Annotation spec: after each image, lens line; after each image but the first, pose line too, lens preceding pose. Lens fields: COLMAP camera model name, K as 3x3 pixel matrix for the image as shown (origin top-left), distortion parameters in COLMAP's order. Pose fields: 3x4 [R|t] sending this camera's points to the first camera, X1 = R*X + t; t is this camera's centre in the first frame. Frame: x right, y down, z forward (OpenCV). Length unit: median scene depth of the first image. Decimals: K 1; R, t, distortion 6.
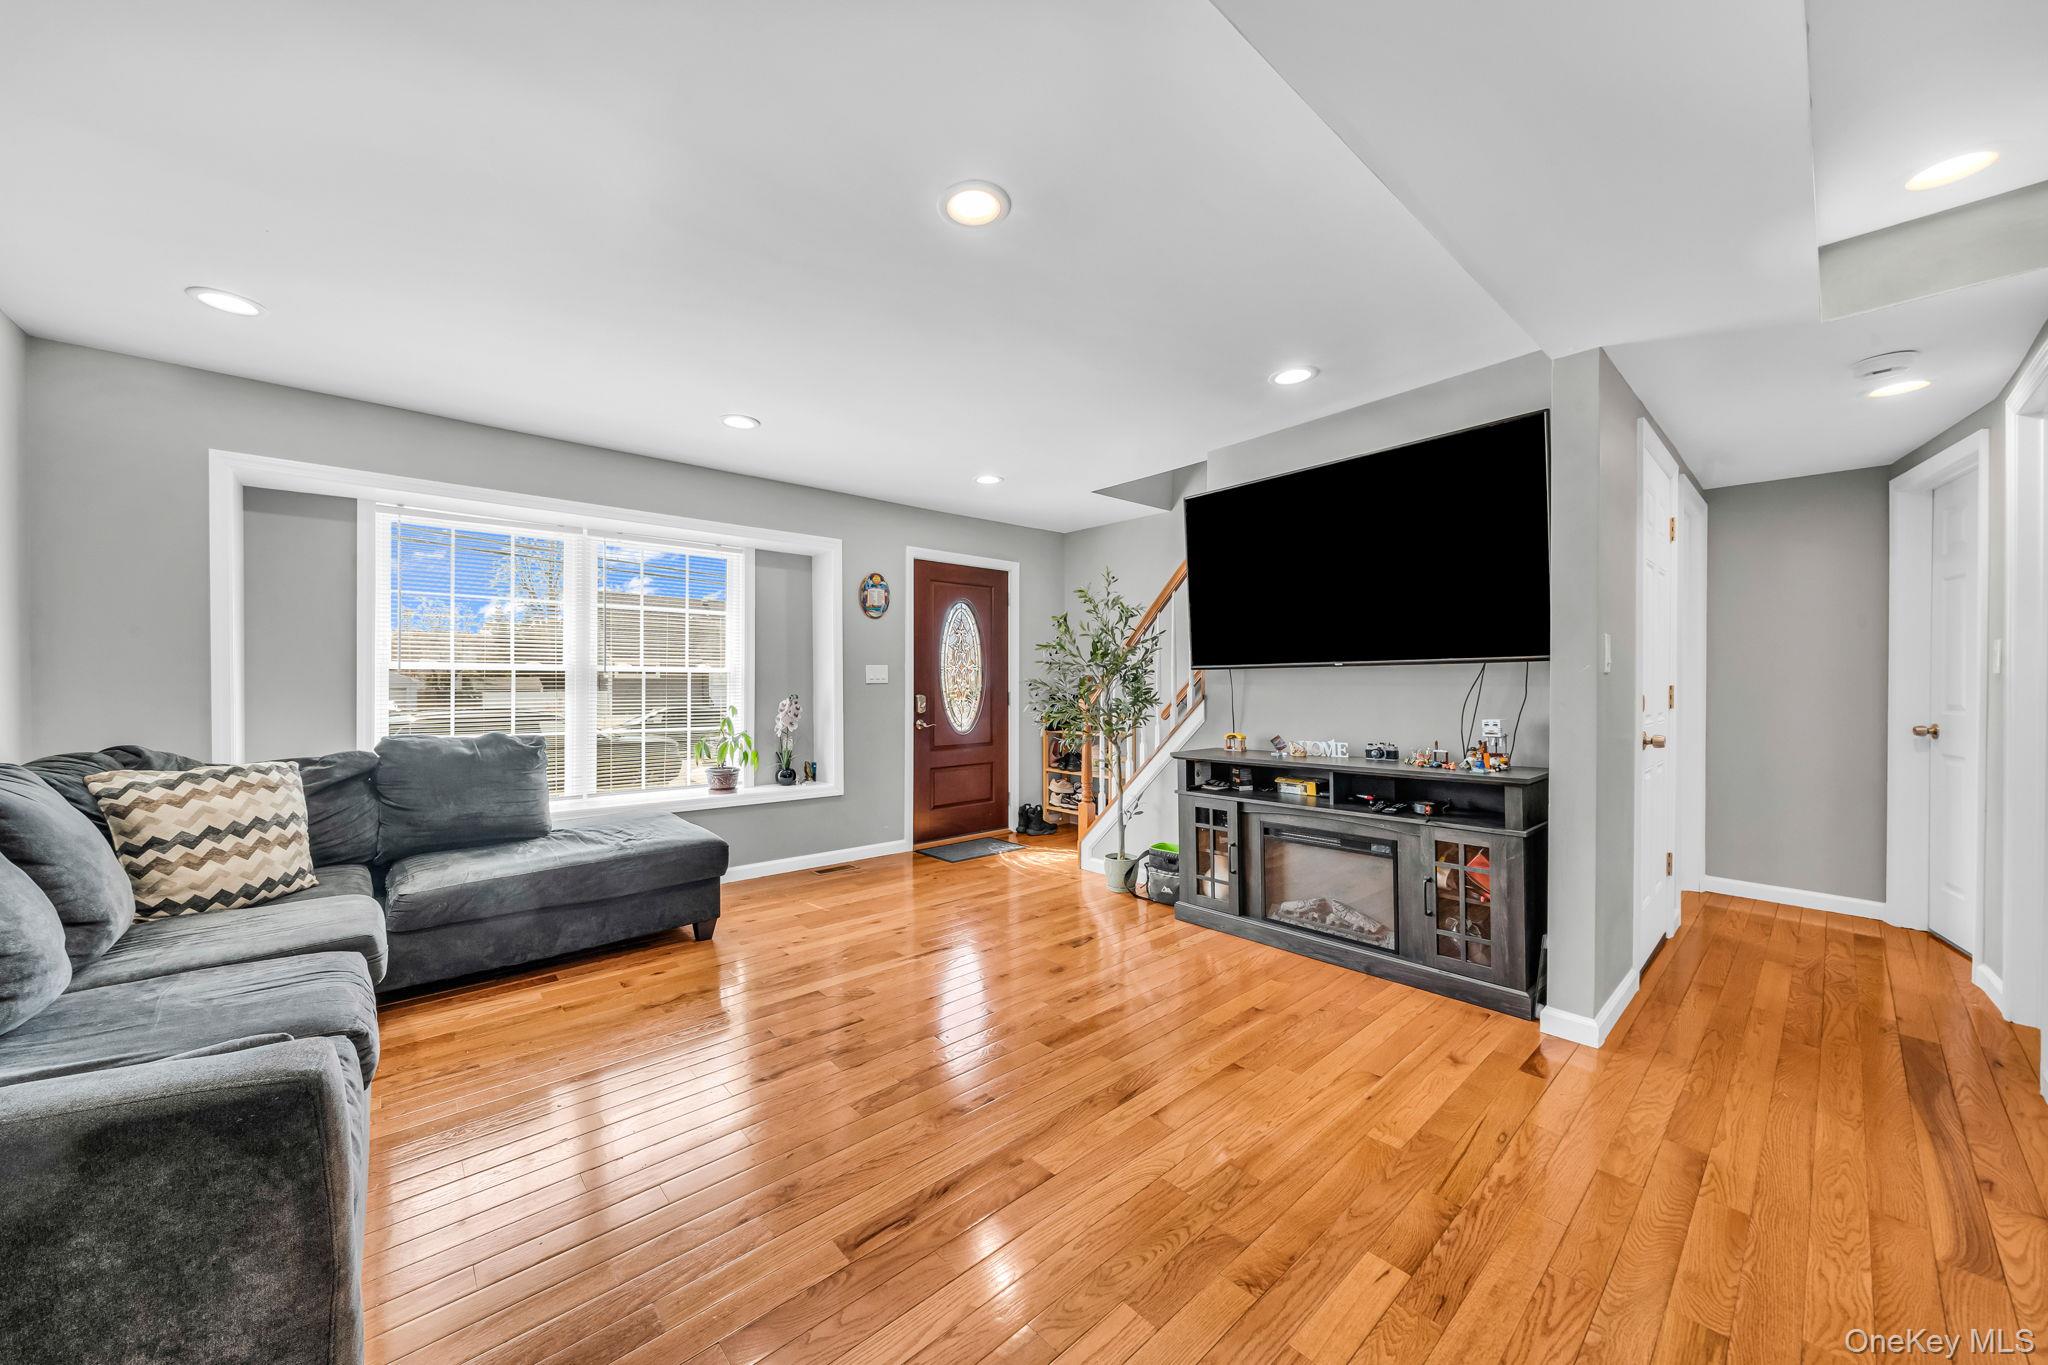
lens RADIAL K [[753.0, 0, 1024.0], [0, 753.0, 682.5], [0, 0, 1]] dist [-0.001431, -0.000202]
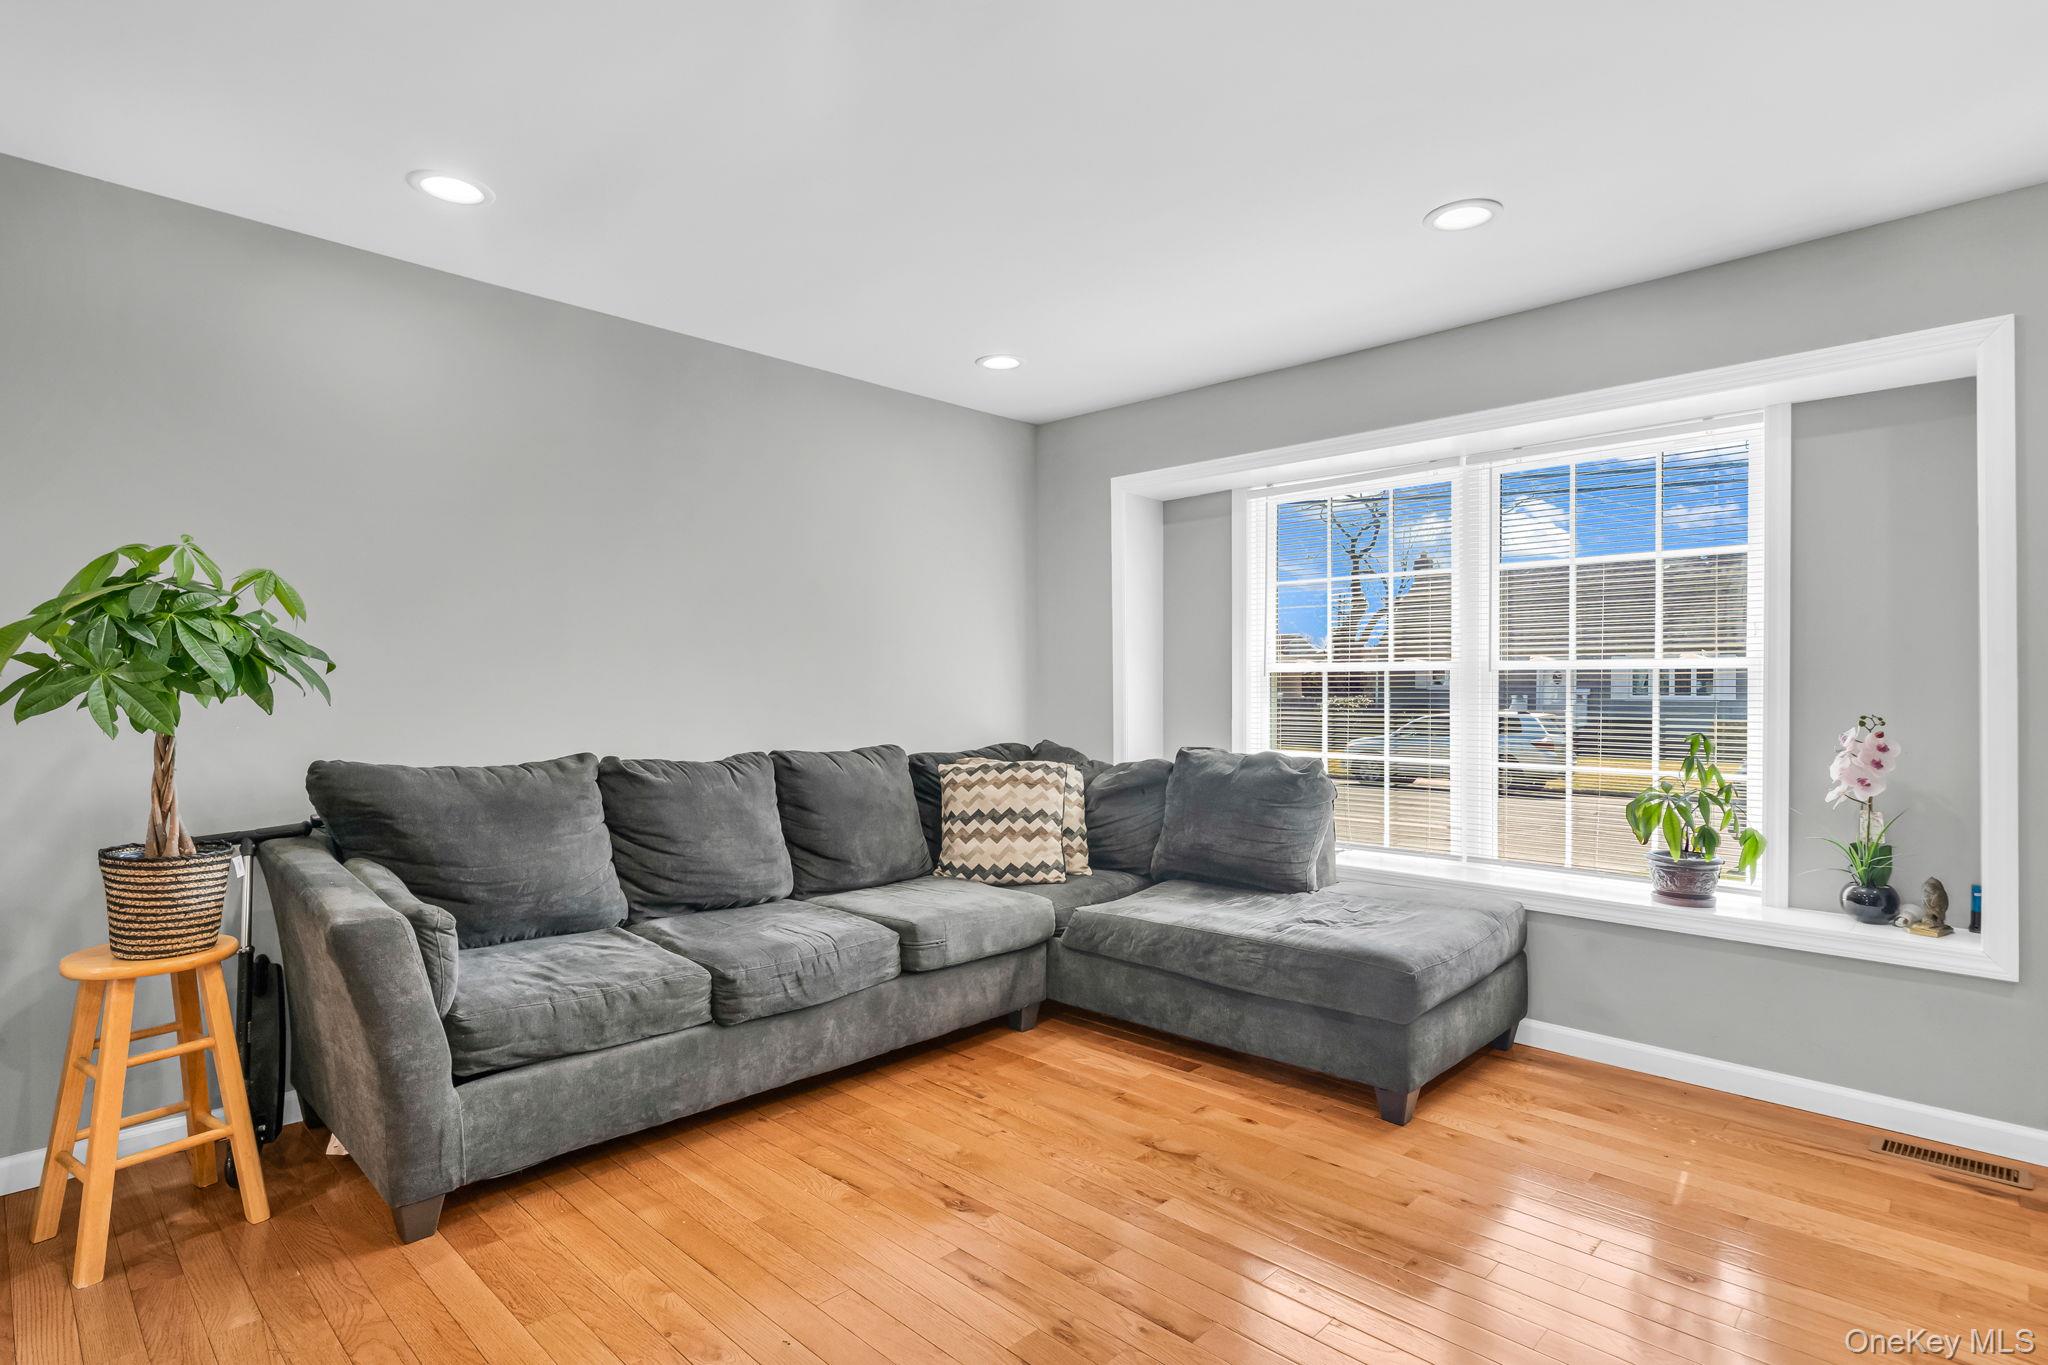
lens RADIAL K [[1056.0, 0, 982.8], [0, 1056.0, 684.3], [0, 0, 1]] dist [-0.000109, 0.000061]
pose [[0.020595, -0.000636, -0.999788, 0.411273], [0.002994, 0.999995, -0.000575, -0.004614], [0.999783, -0.002982, 0.020597, 0.671717]]
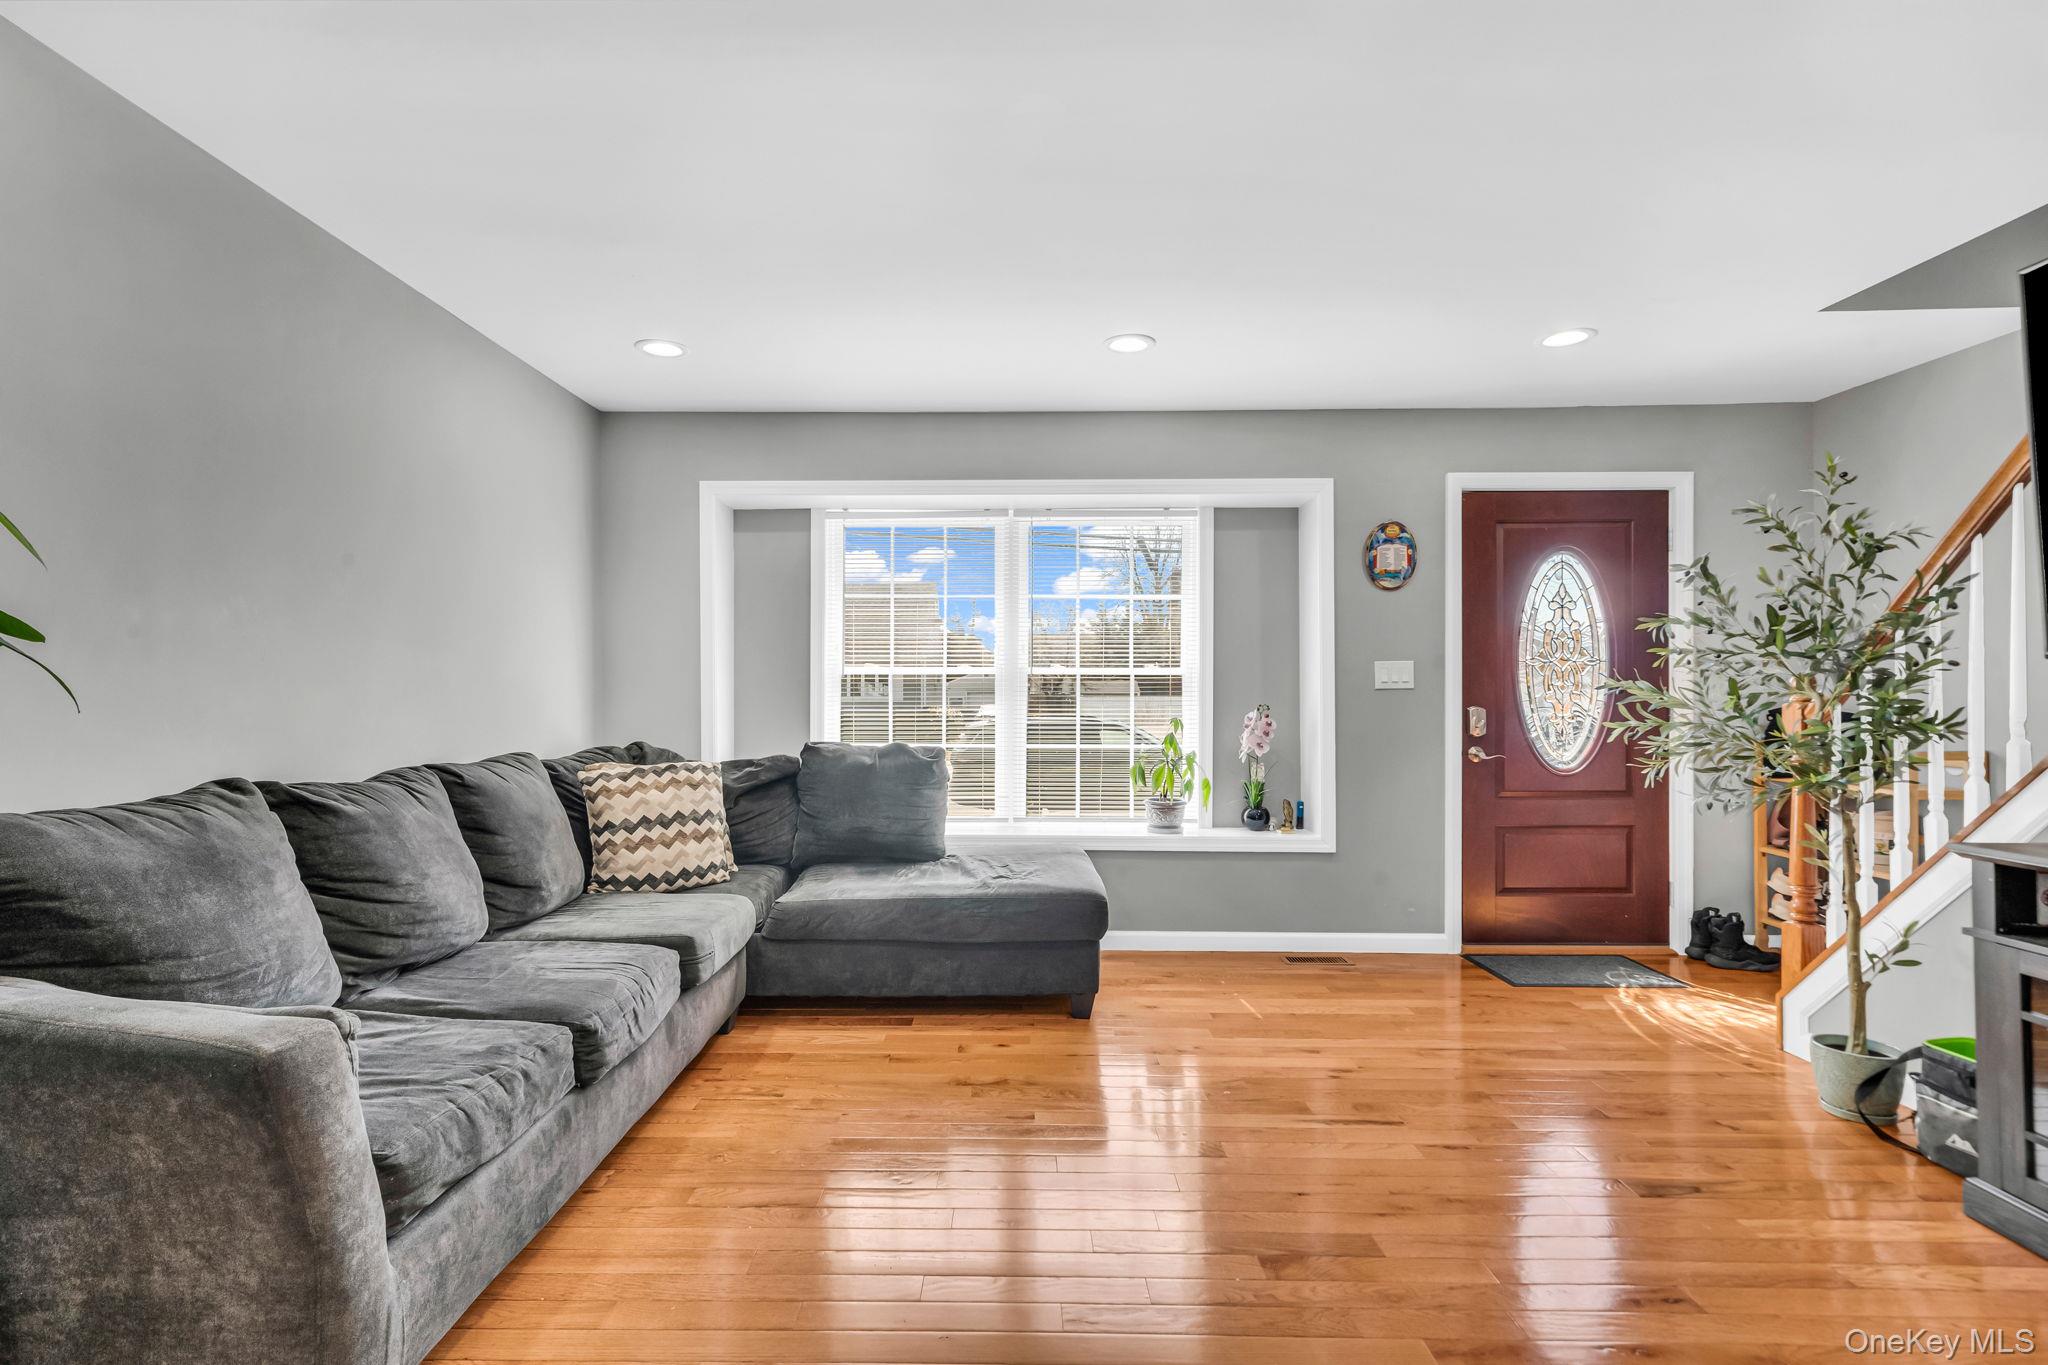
lens RADIAL K [[994.2, 0, 986.0], [0, 994.2, 683.7], [0, 0, 1]] dist [0.002470, 0.000842]
pose [[0.721947, -0.002756, -0.691943, 0.222792], [0.000953, 0.999995, -0.002989, -0.001724], [0.691947, 0.001499, 0.721946, 0.190475]]
